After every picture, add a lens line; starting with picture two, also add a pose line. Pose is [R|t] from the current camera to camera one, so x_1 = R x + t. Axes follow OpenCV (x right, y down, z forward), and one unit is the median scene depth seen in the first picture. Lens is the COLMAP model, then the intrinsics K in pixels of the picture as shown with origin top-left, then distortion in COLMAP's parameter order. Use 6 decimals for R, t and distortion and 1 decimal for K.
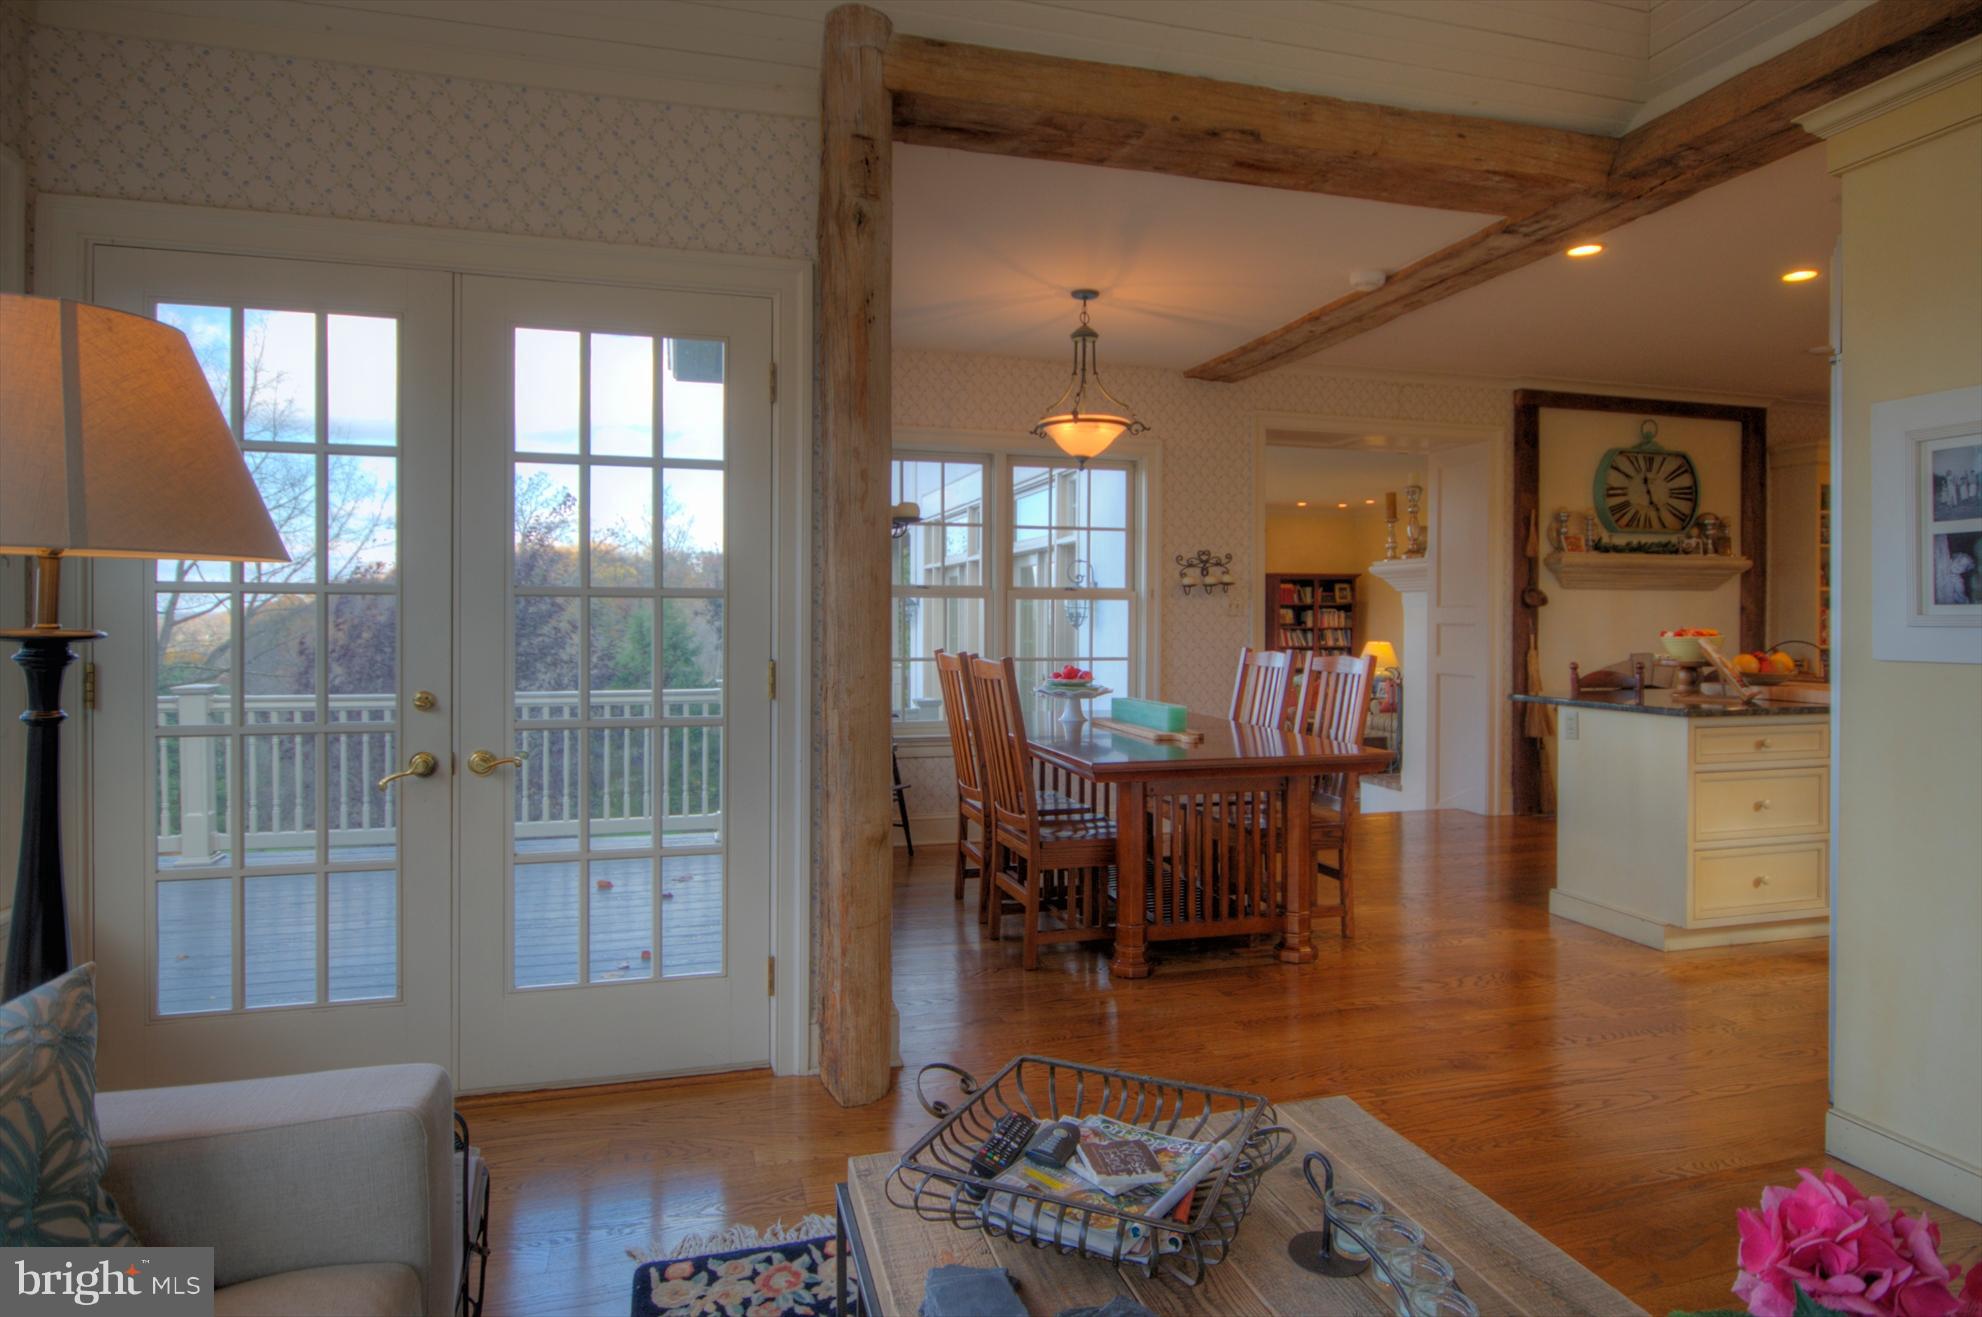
lens RADIAL K [[1131.1, 0, 993.7], [0, 1131.1, 616.7], [0, 0, 1]] dist [-0.026672, -0.000355]
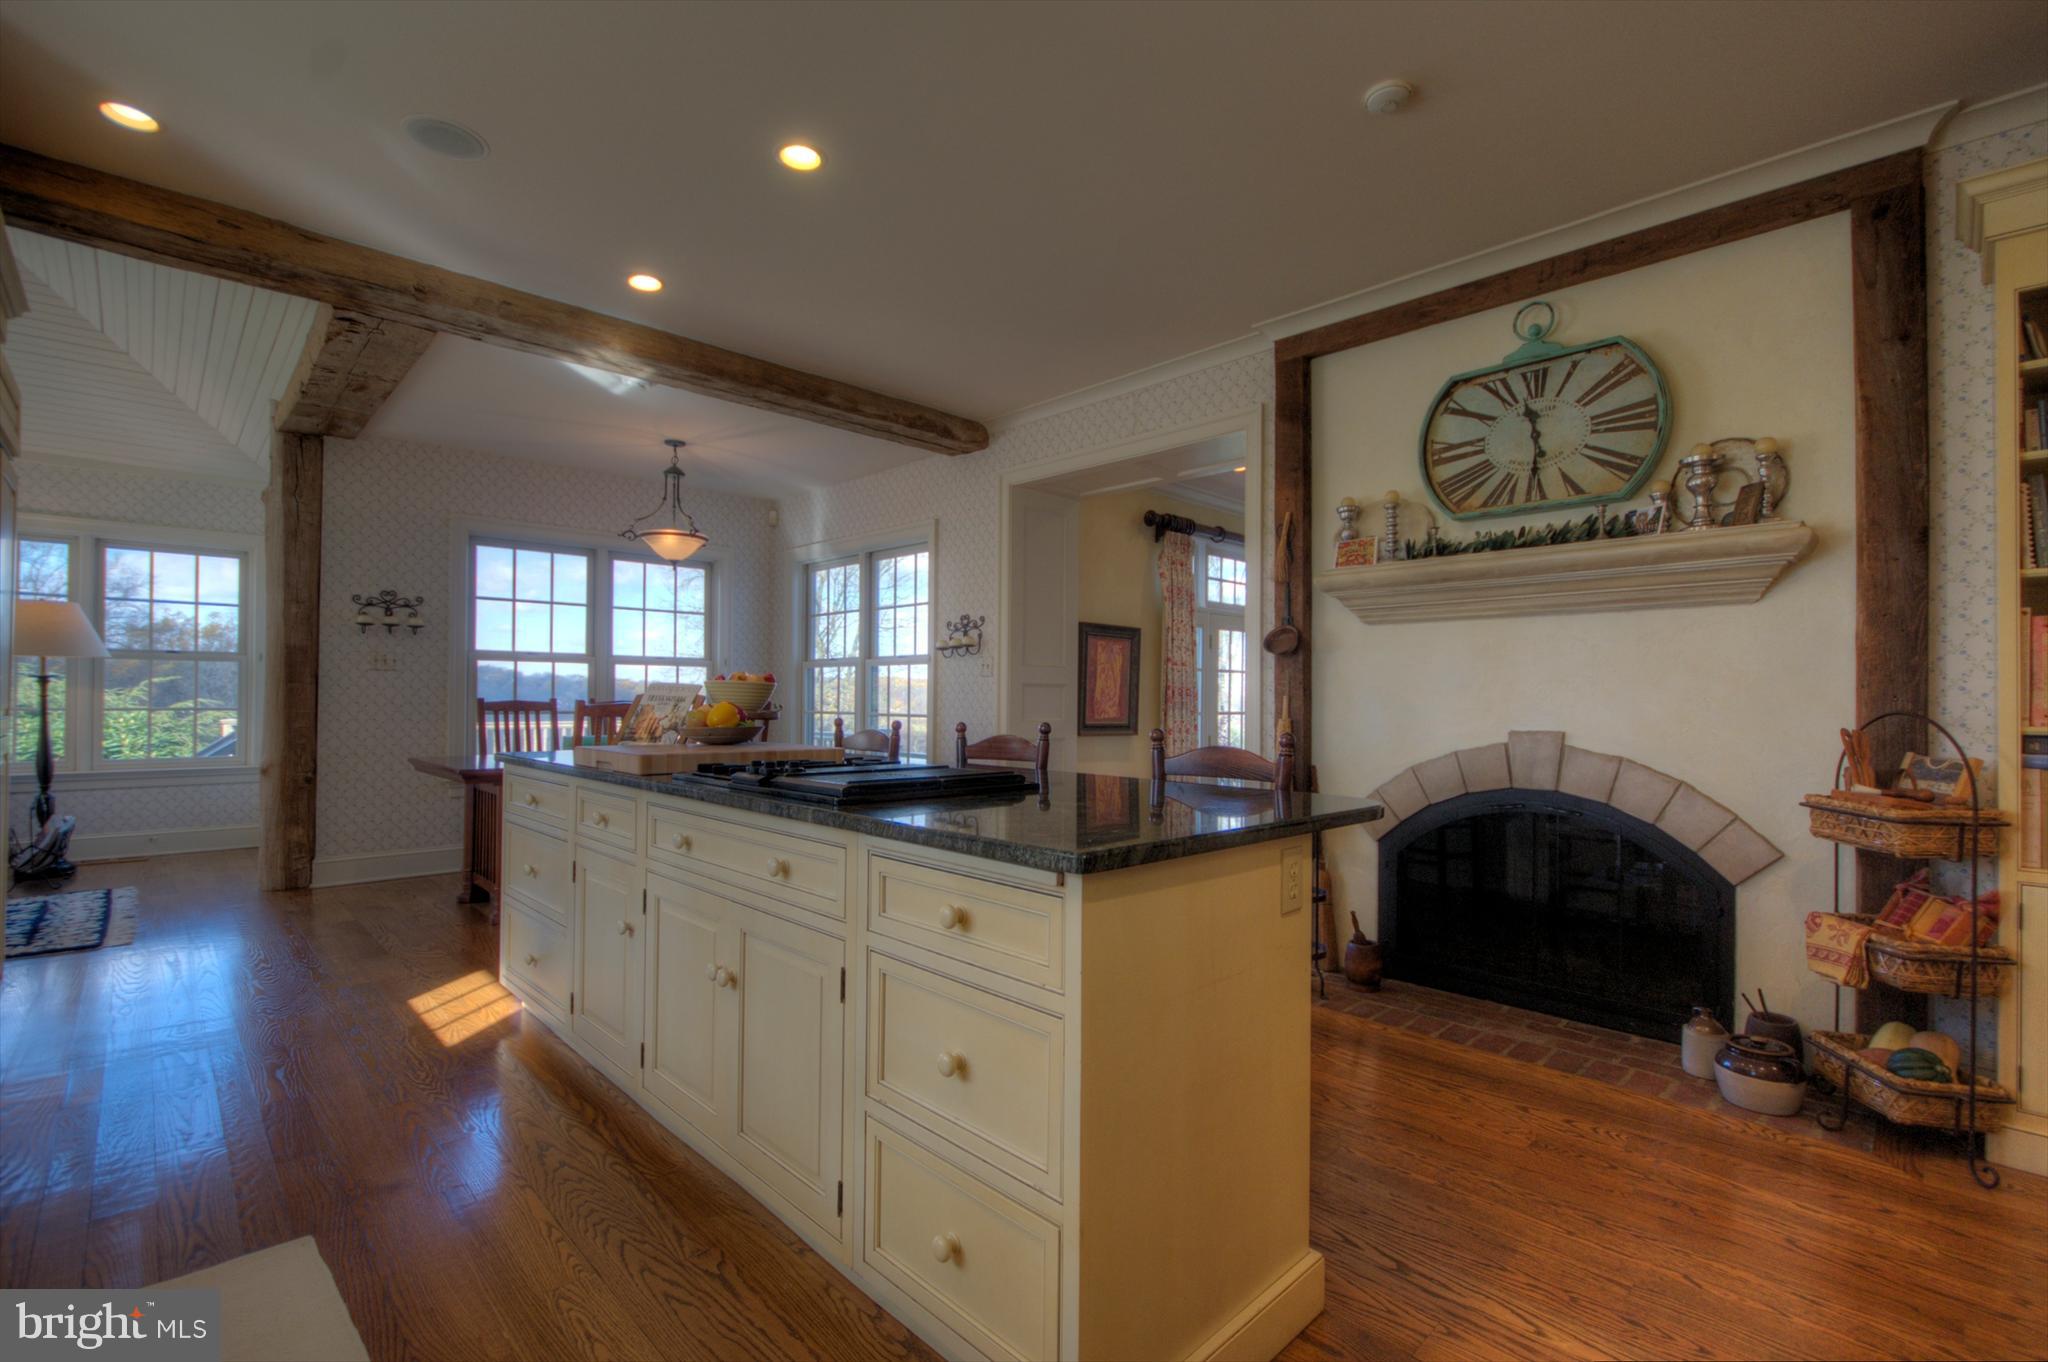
lens RADIAL K [[907.4, 0, 1024.0], [0, 907.4, 681.0], [0, 0, 1]] dist [0.000152, 0.000017]
pose [[0.485100, -0.017472, -0.874284, 0.854816], [-0.000640, 0.999793, -0.020335, 0.018299], [0.874458, 0.010424, 0.484989, 0.571133]]
